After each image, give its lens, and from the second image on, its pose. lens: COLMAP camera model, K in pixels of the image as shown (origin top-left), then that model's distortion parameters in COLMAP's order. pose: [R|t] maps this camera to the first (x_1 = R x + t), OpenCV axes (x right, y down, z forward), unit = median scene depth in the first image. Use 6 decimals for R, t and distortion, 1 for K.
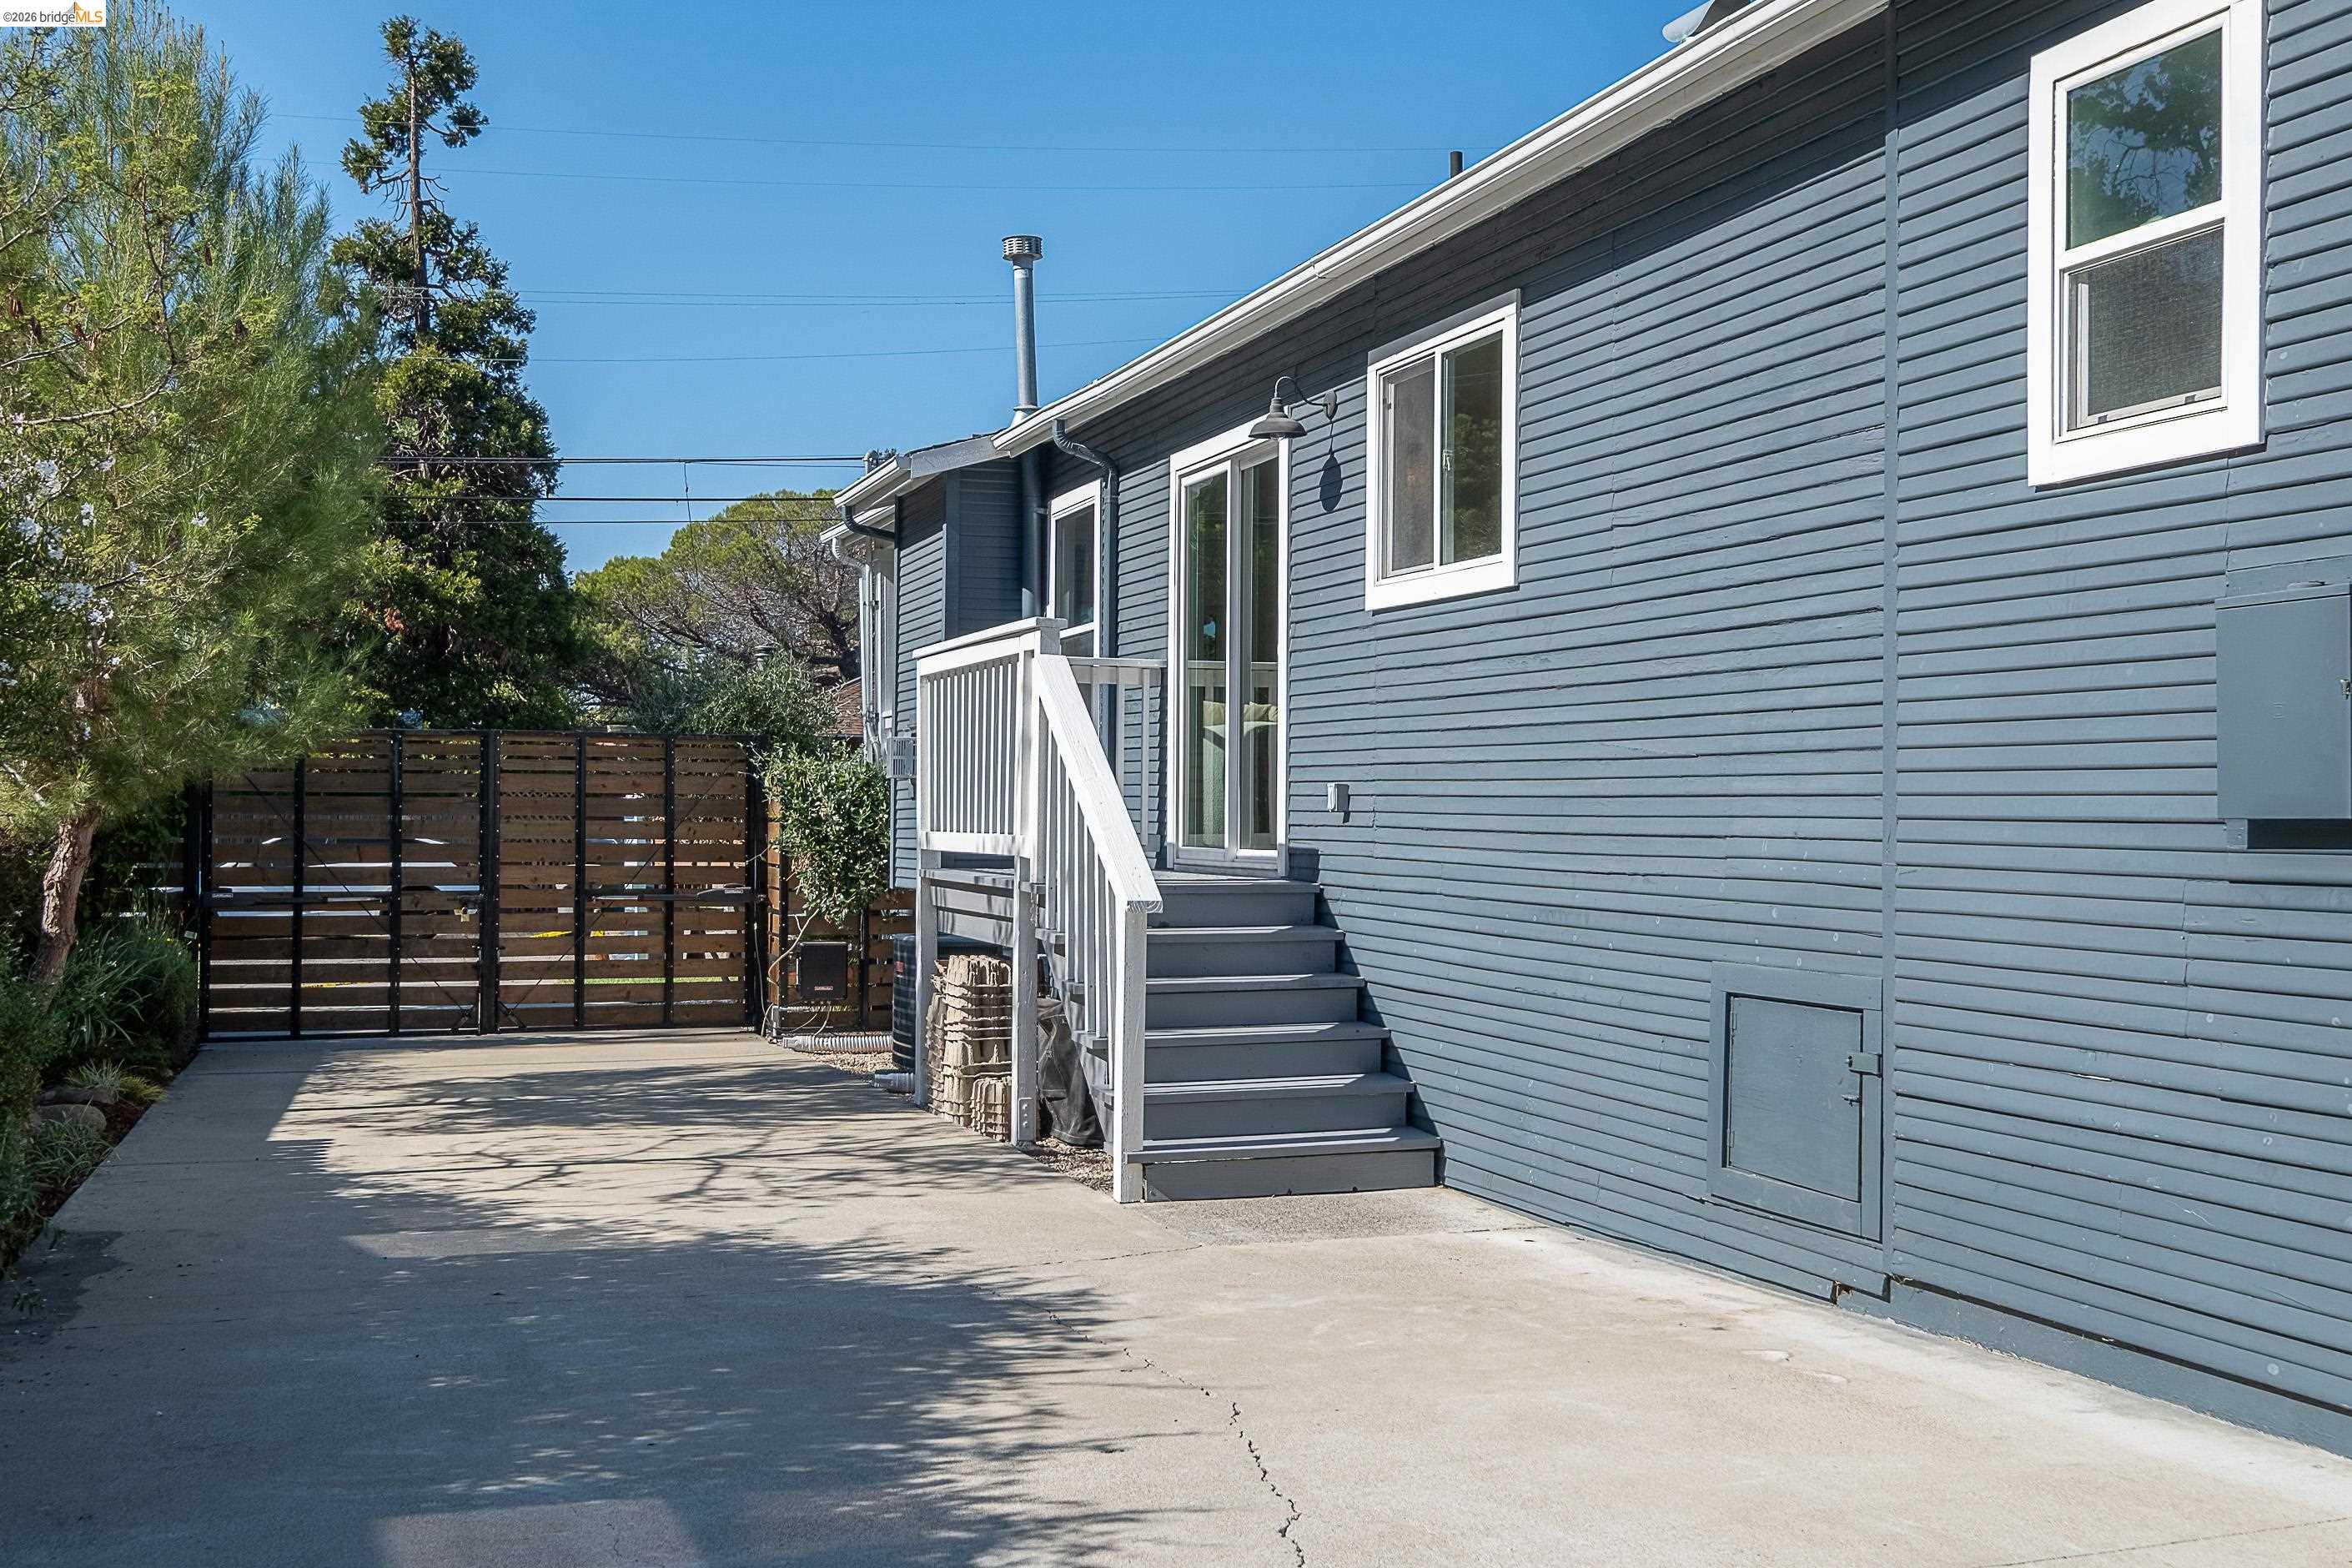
lens RADIAL K [[2372.9, 0, 1176.0], [0, 2372.9, 784.0], [0, 0, 1]] dist [0.004696, 0.028445]
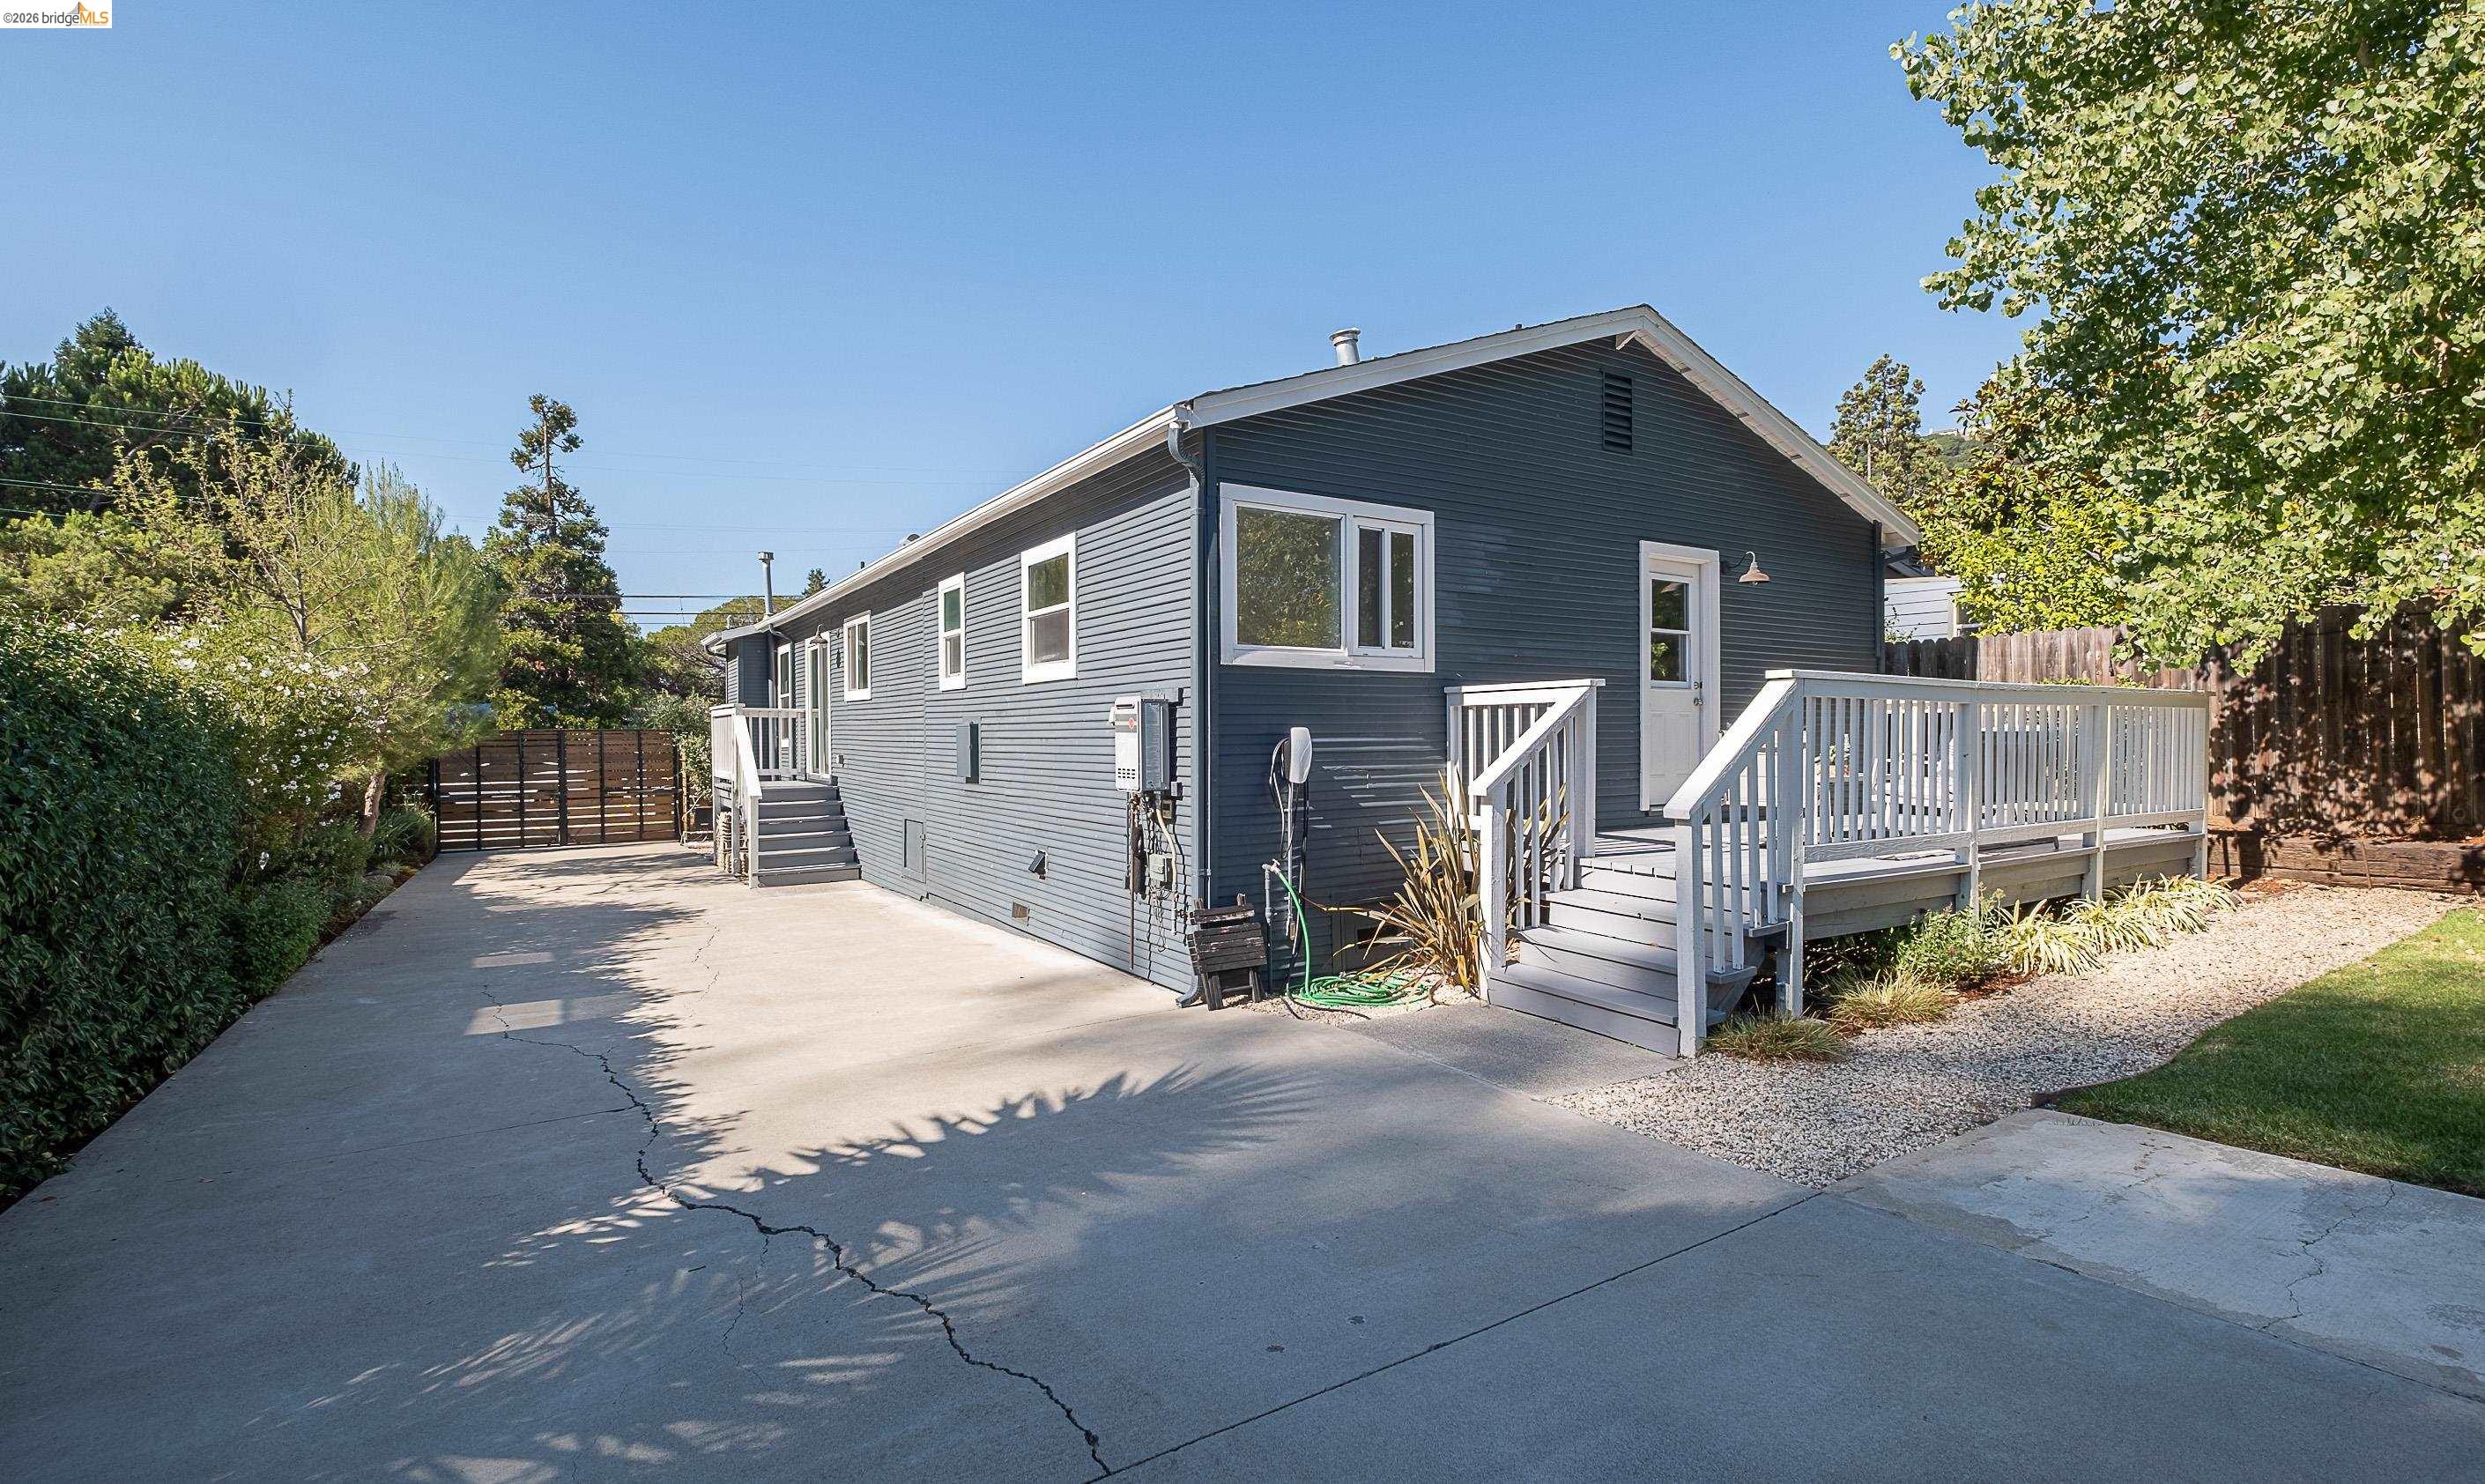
lens RADIAL K [[1098.6, 0, 1242.5], [0, 1098.6, 742.0], [0, 0, 1]] dist [0.003684, 0.000080]
pose [[0.973444, -0.015739, 0.228385, 0.156184], [0.010883, 0.999688, 0.022505, -0.027101], [-0.228668, -0.019421, 0.973311, -0.330688]]
